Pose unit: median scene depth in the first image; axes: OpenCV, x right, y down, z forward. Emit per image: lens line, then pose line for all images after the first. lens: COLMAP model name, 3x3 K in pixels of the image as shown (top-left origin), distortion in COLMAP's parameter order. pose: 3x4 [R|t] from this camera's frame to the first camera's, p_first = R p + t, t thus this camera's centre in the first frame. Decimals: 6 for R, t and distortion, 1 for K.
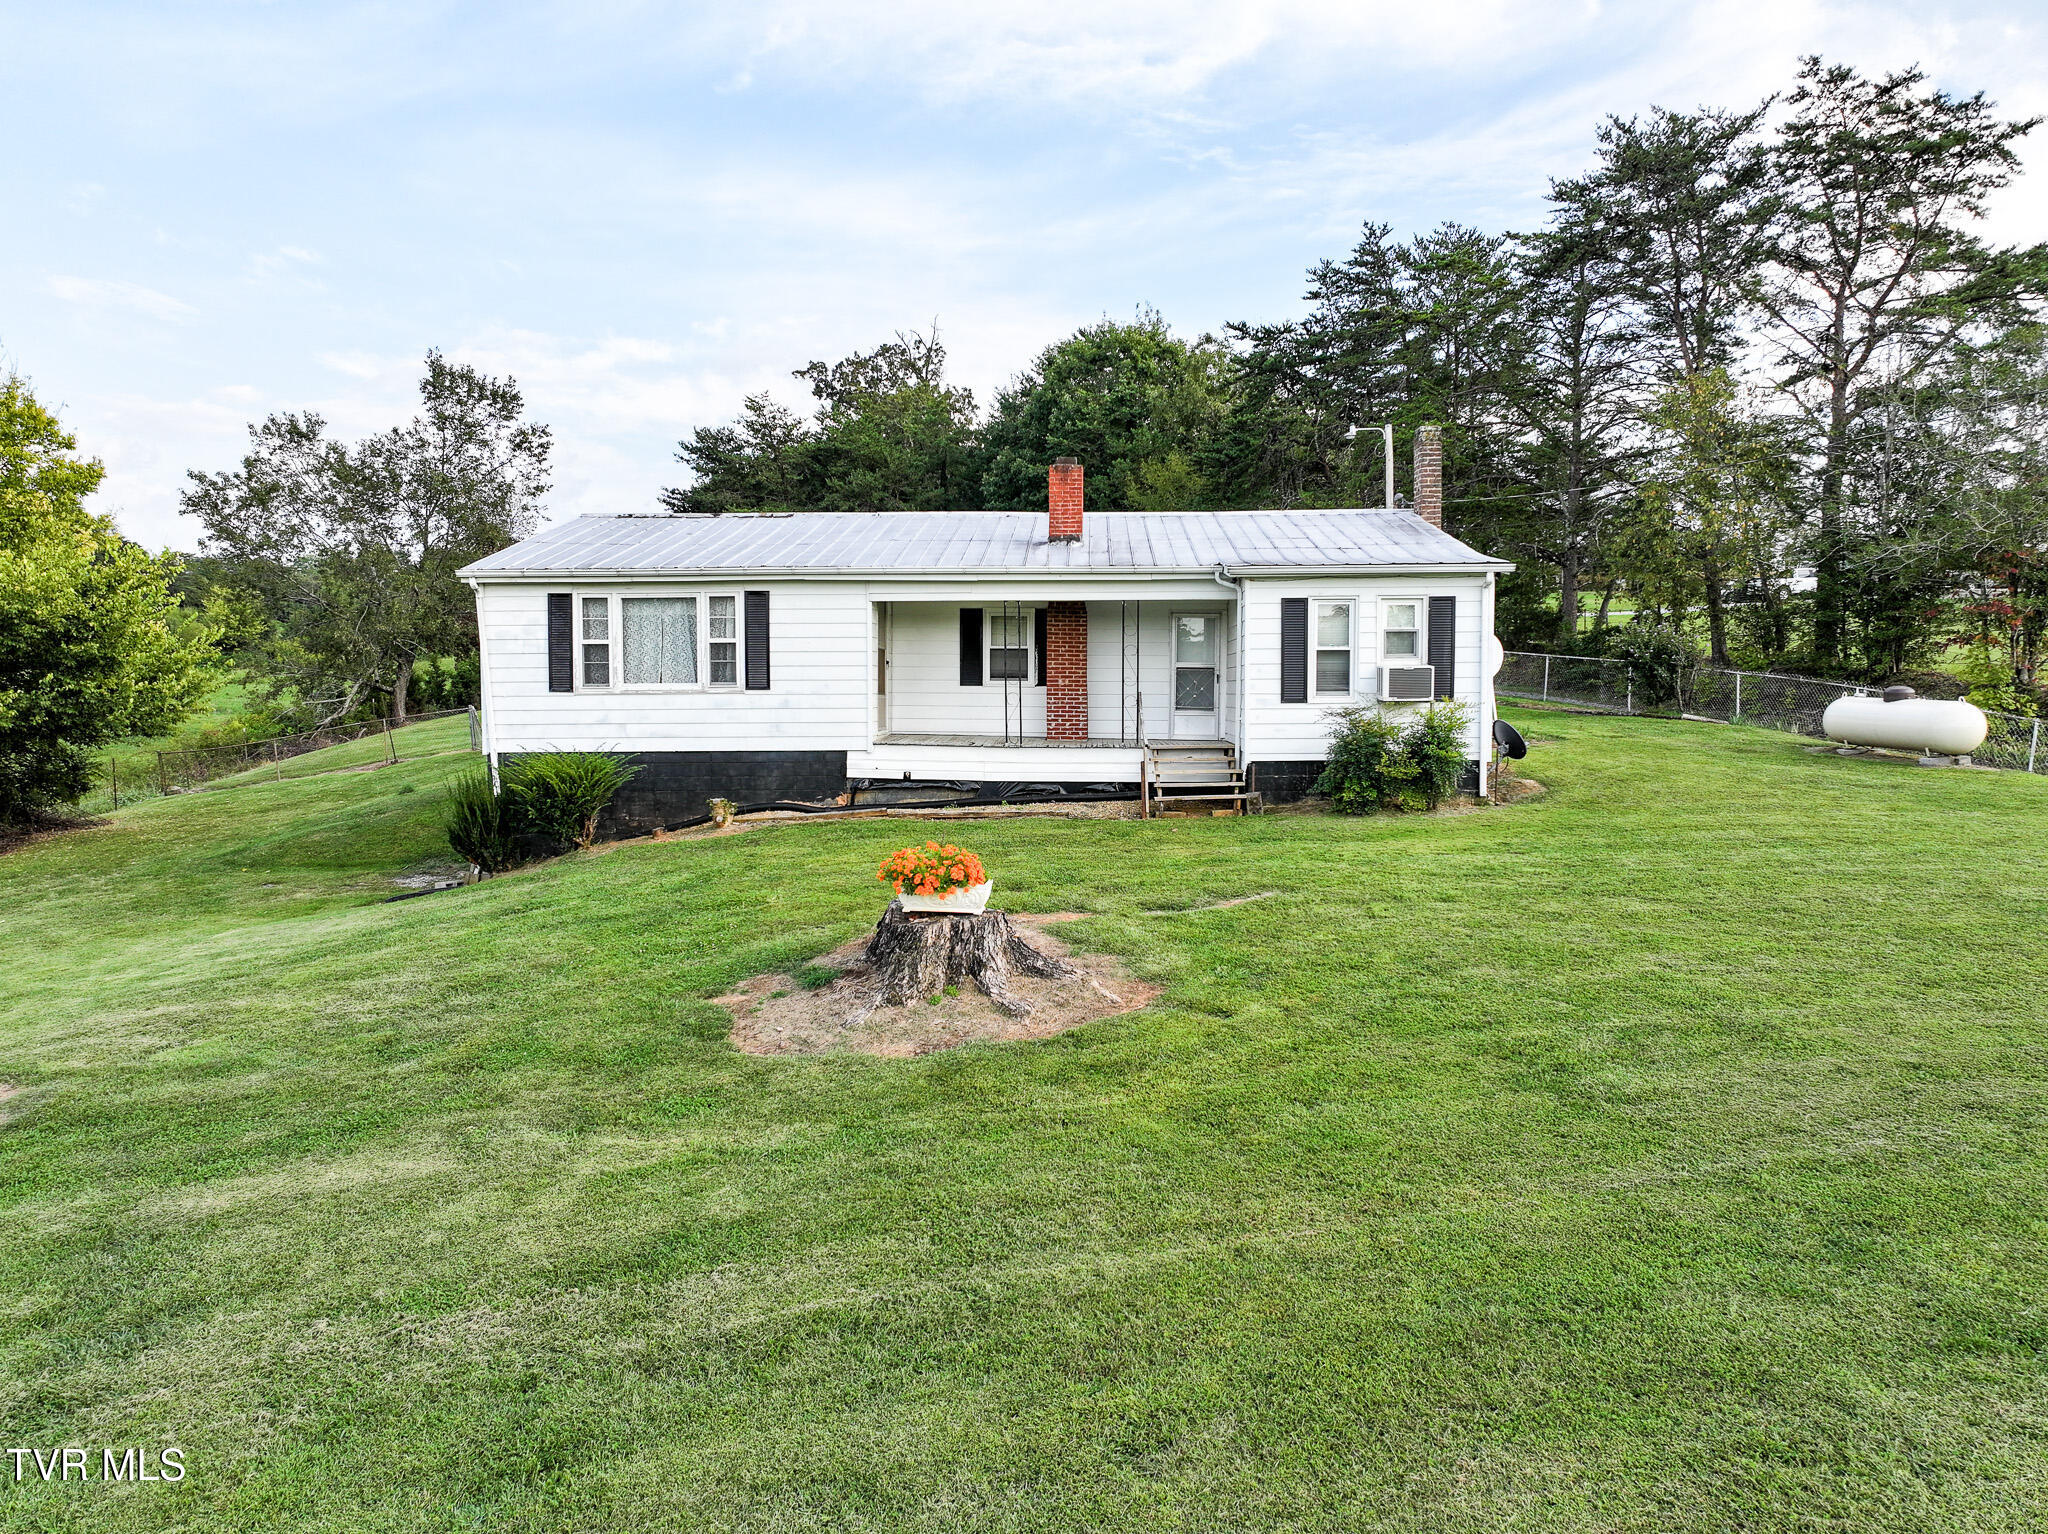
lens RADIAL K [[1430.4, 0, 1027.7], [0, 1430.4, 764.9], [0, 0, 1]] dist [0.005117, 0.008666]
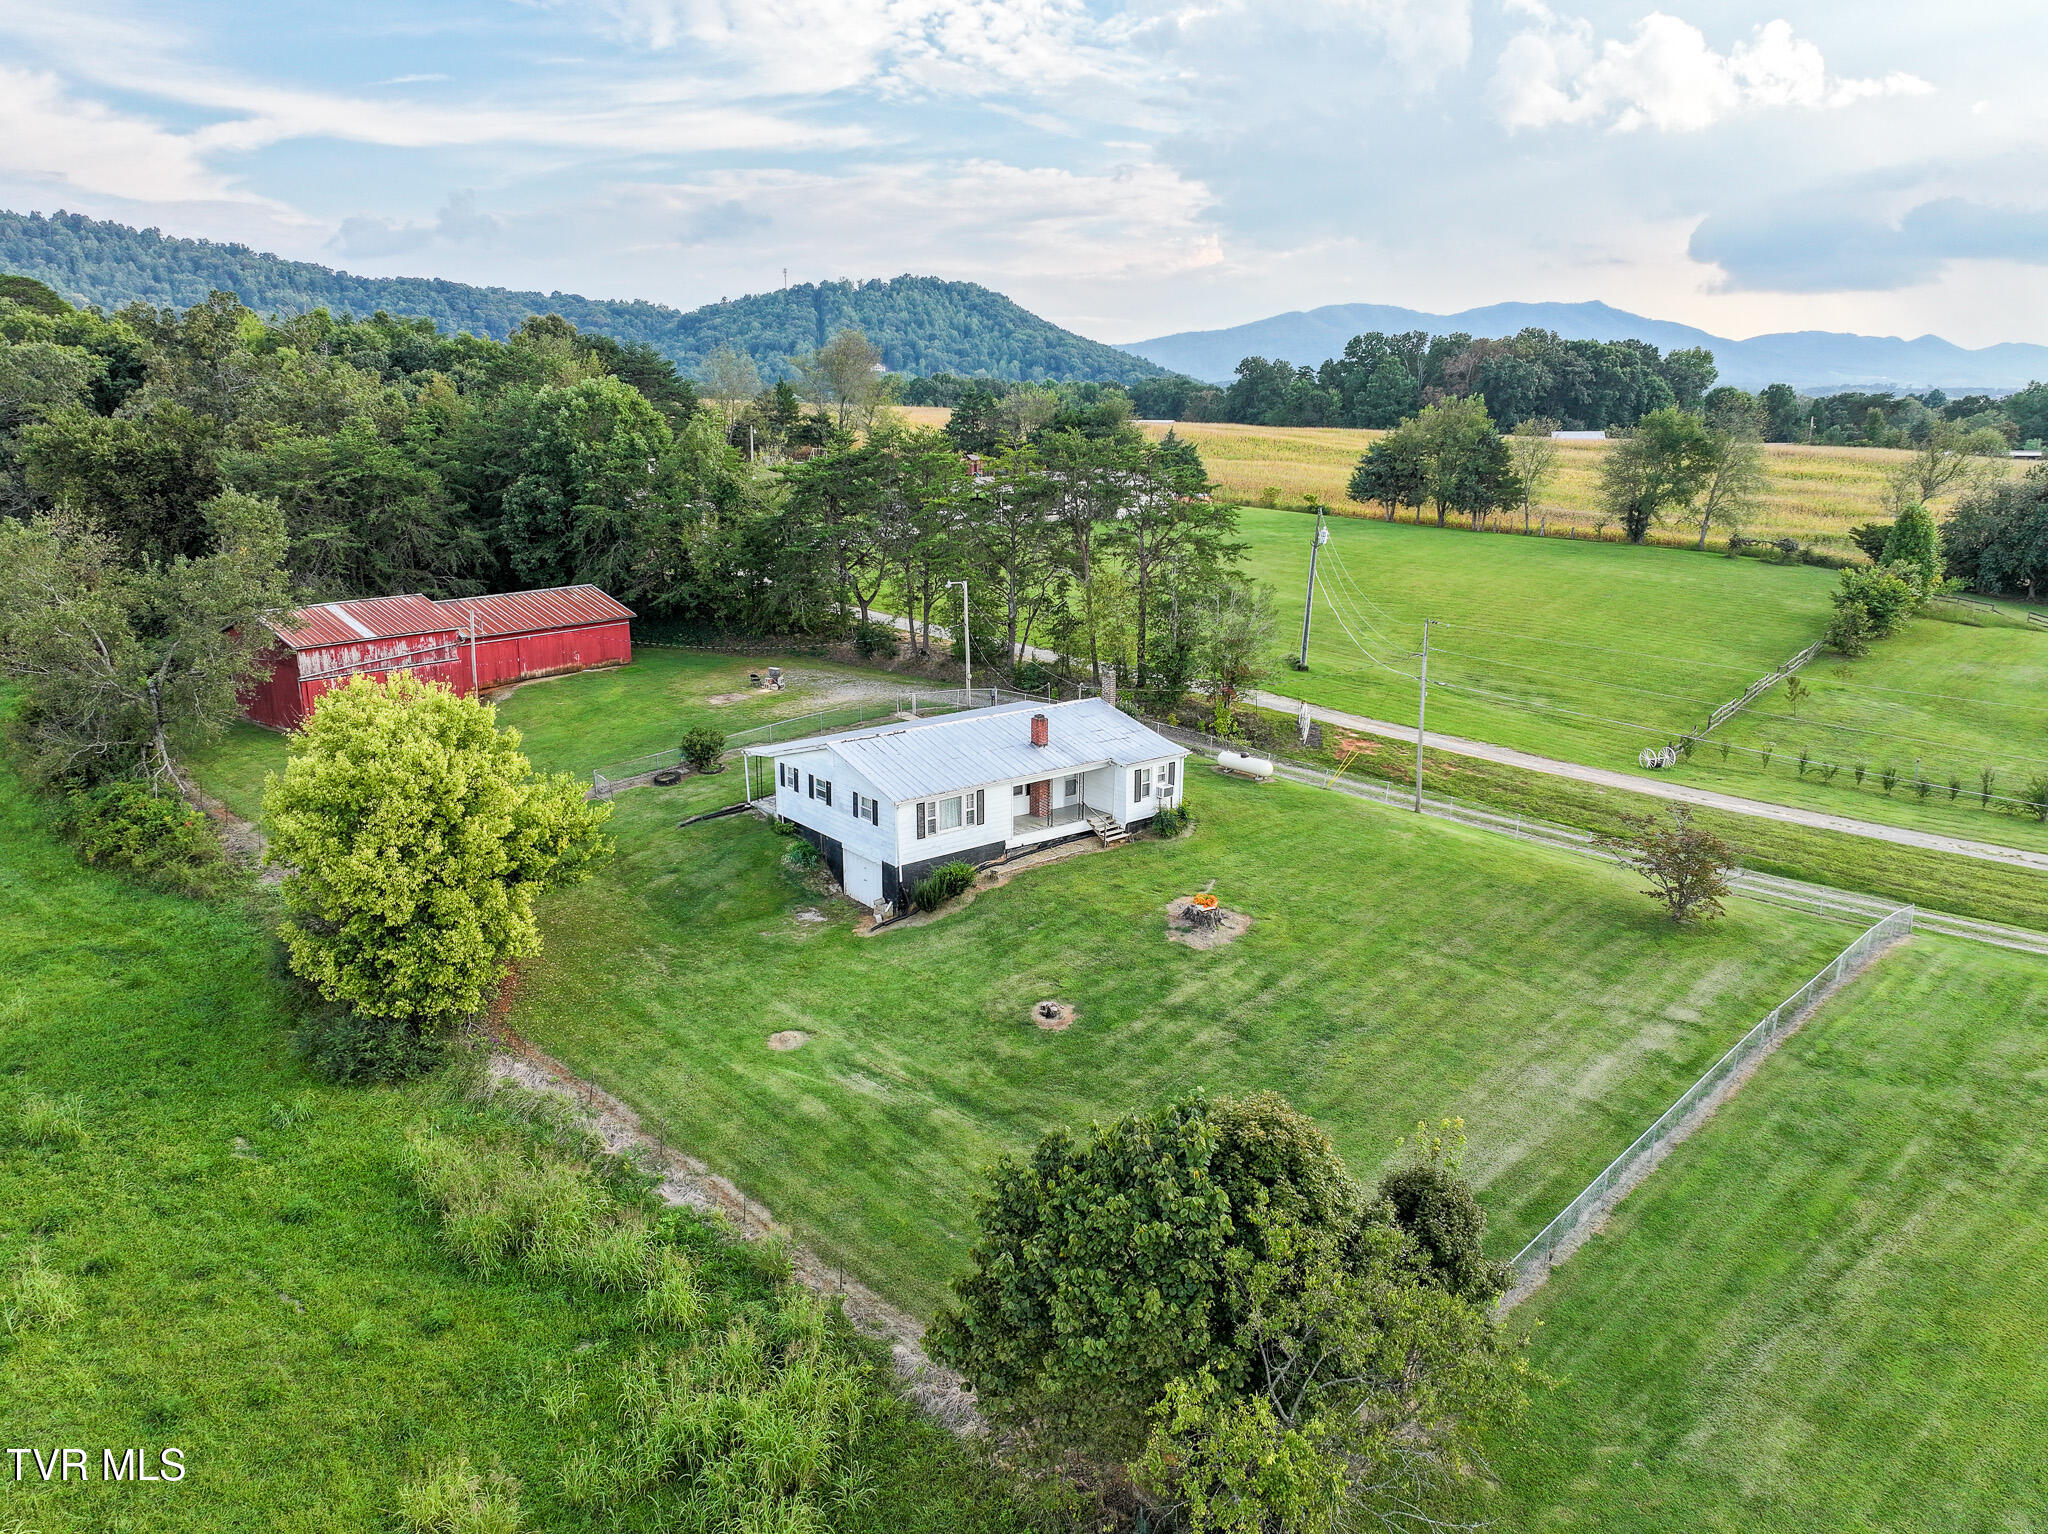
lens RADIAL K [[1430.4, 0, 1027.7], [0, 1430.4, 764.9], [0, 0, 1]] dist [0.005117, 0.008666]
pose [[0.756339, -0.158890, 0.634591, -1.771992], [0.035269, 0.978548, 0.202976, -0.690514], [-0.653229, -0.131138, 0.745718, -1.044046]]
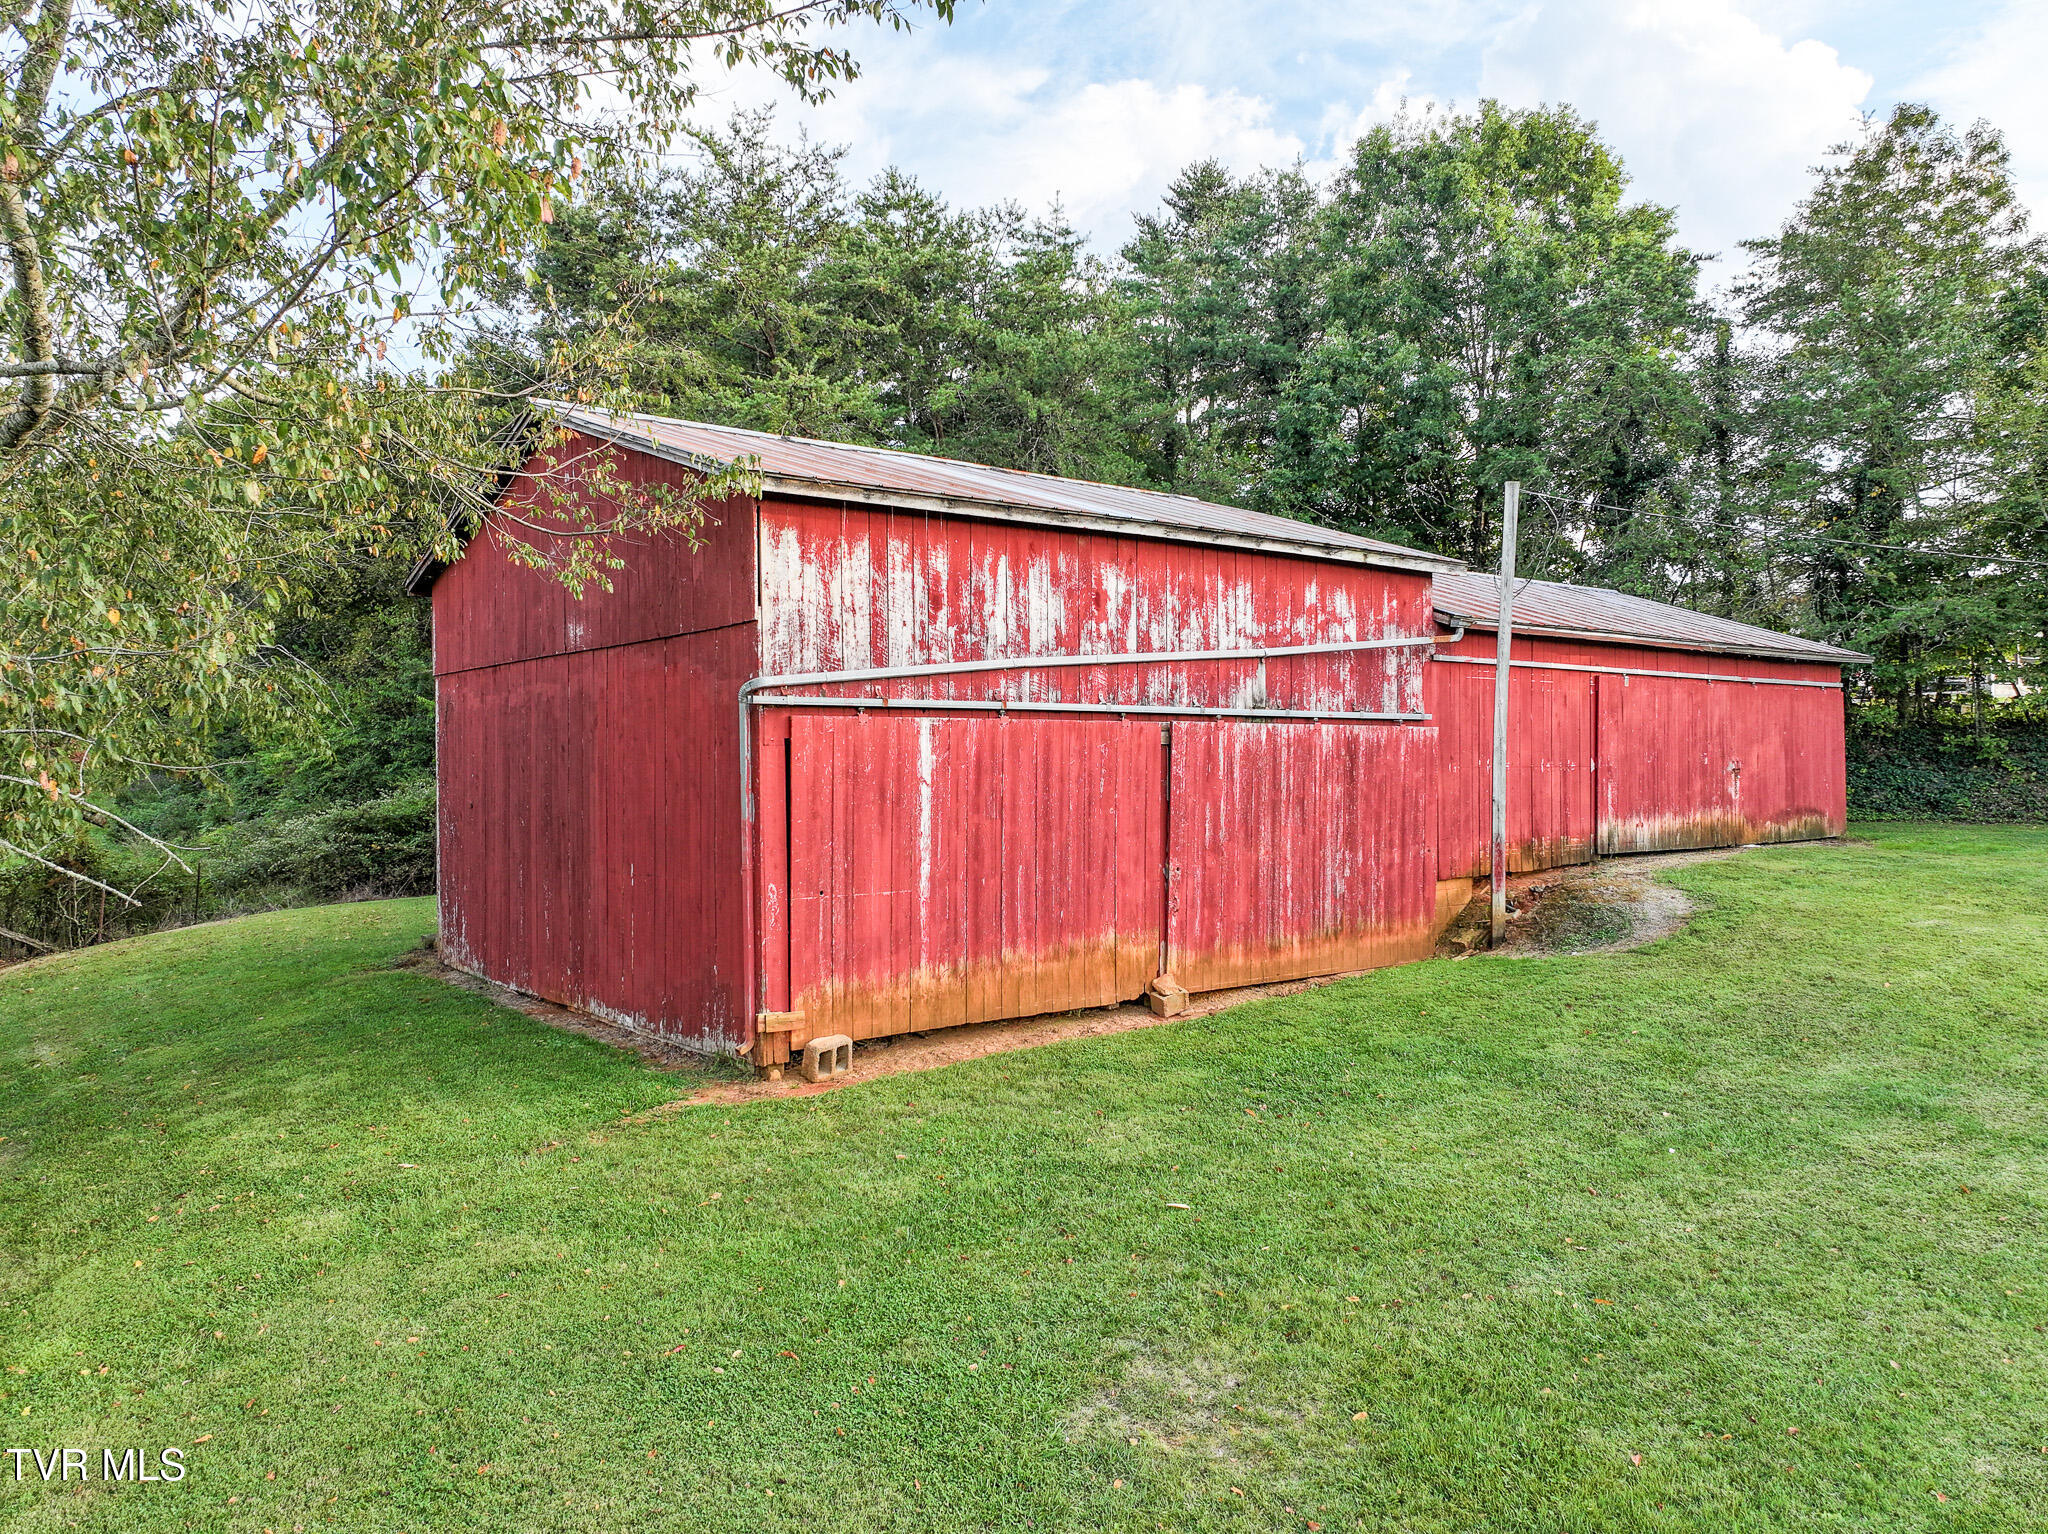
lens RADIAL K [[1430.4, 0, 1027.7], [0, 1430.4, 764.9], [0, 0, 1]] dist [0.005117, 0.008666]
pose [[0.875803, -0.001059, 0.482668, -1.050643], [0.023777, 0.998878, -0.040952, -0.206900], [-0.482083, 0.047342, 0.874845, 2.151613]]
